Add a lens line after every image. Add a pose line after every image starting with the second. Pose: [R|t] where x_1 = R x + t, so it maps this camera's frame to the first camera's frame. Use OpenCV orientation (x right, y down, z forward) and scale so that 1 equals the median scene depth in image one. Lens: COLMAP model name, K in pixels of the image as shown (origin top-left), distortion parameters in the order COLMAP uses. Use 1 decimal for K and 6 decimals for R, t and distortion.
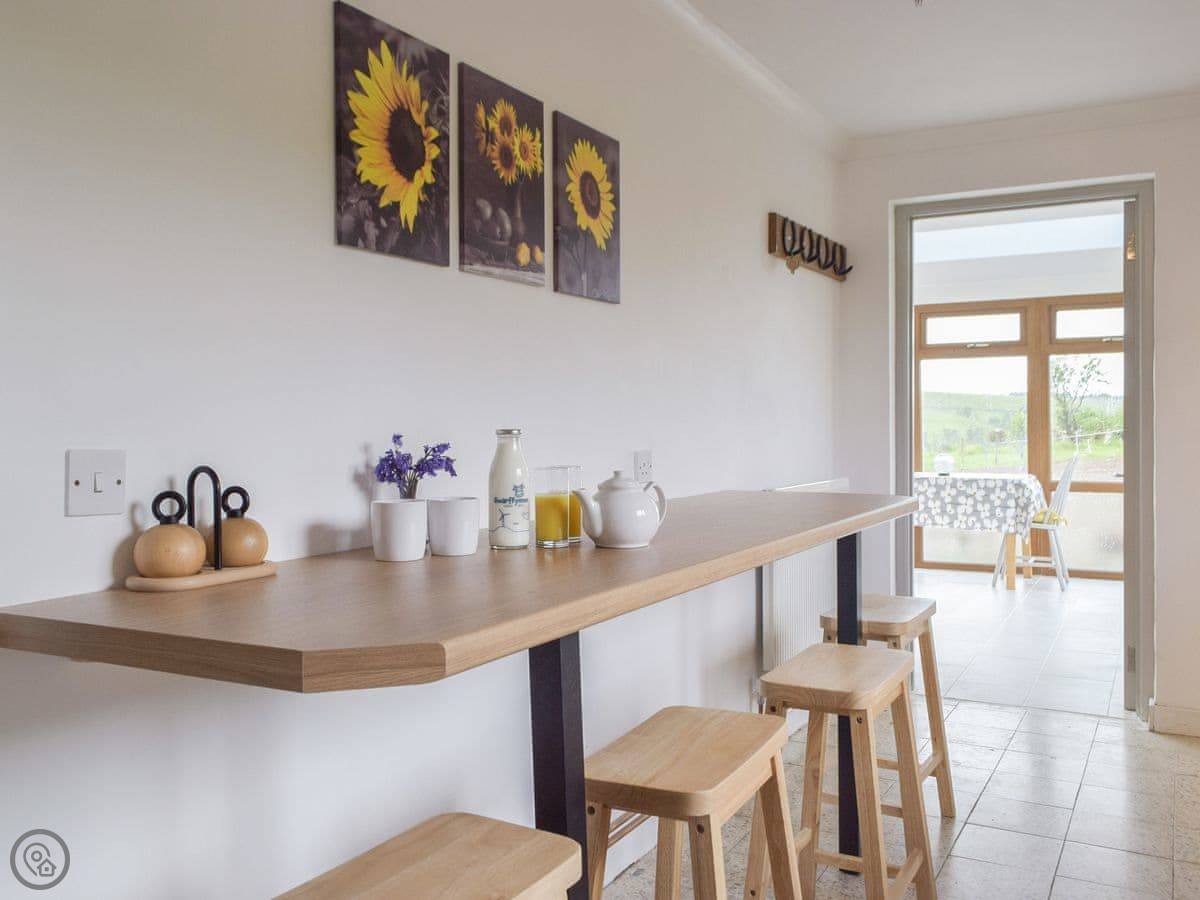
lens RADIAL K [[1042.1, 0, 600.0], [0, 1042.1, 450.0], [0, 0, 1]] dist [0.003983, 0.001802]
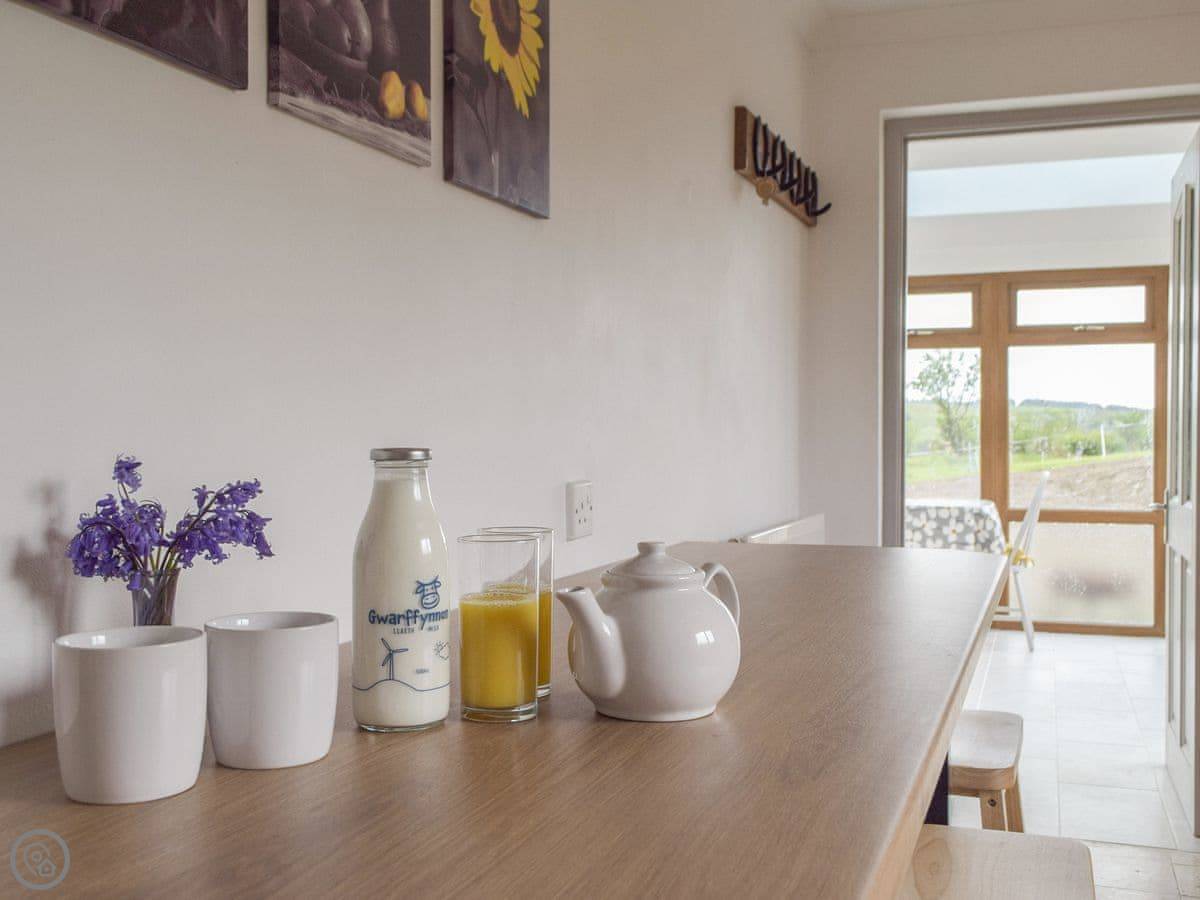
lens RADIAL K [[1271.4, 0, 601.2], [0, 1271.4, 463.6], [0, 0, 1]] dist [0.014942, 0.004989]
pose [[0.987192, 0.000829, 0.159536, -0.022856], [-0.000747, 1.000000, -0.000572, -0.003359], [-0.159537, 0.000445, 0.987192, 0.120474]]
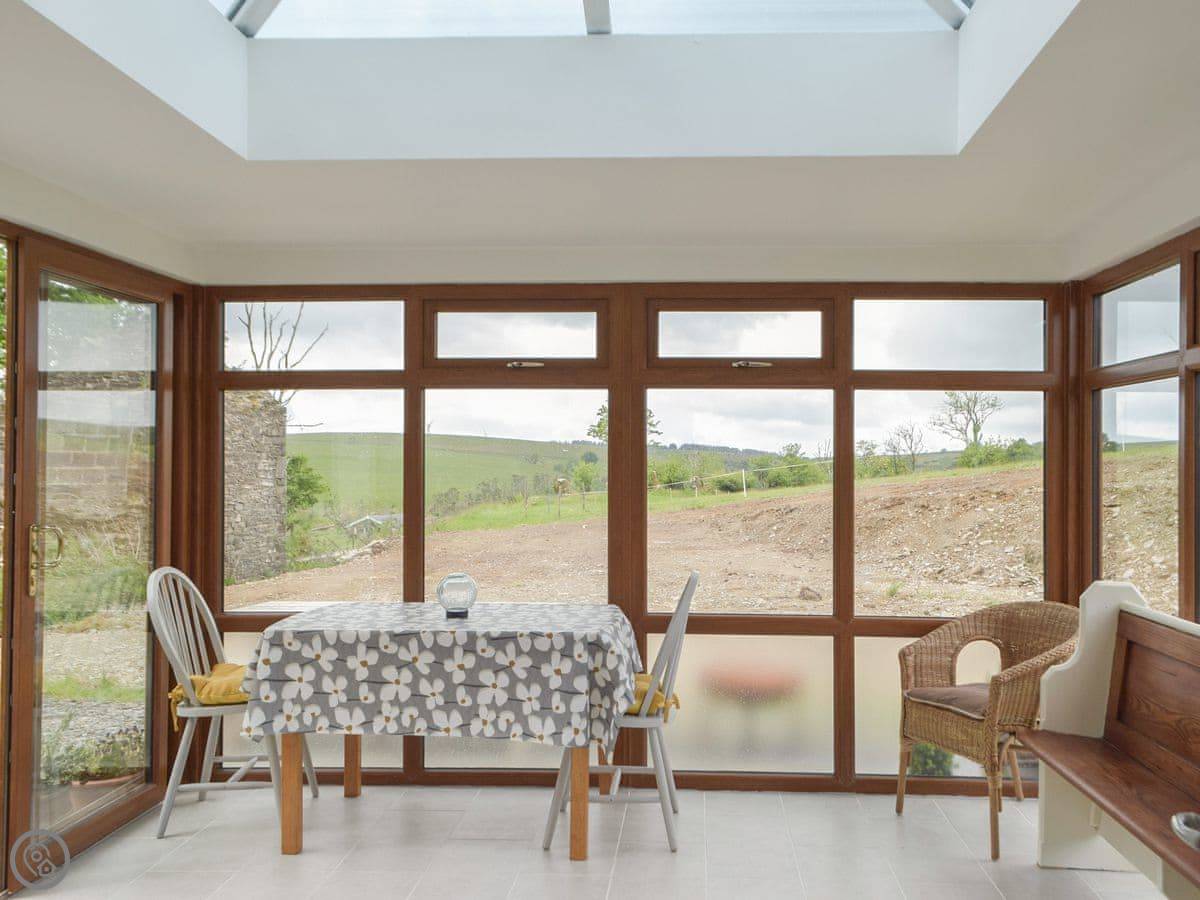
lens RADIAL K [[1042.1, 0, 600.0], [0, 1042.1, 450.0], [0, 0, 1]] dist [0.003983, 0.001802]
pose [[0.920586, 0.018610, 0.390096, 0.212024], [-0.002254, 0.999101, -0.042344, -0.037808], [-0.390533, 0.038102, 0.919800, 0.549285]]
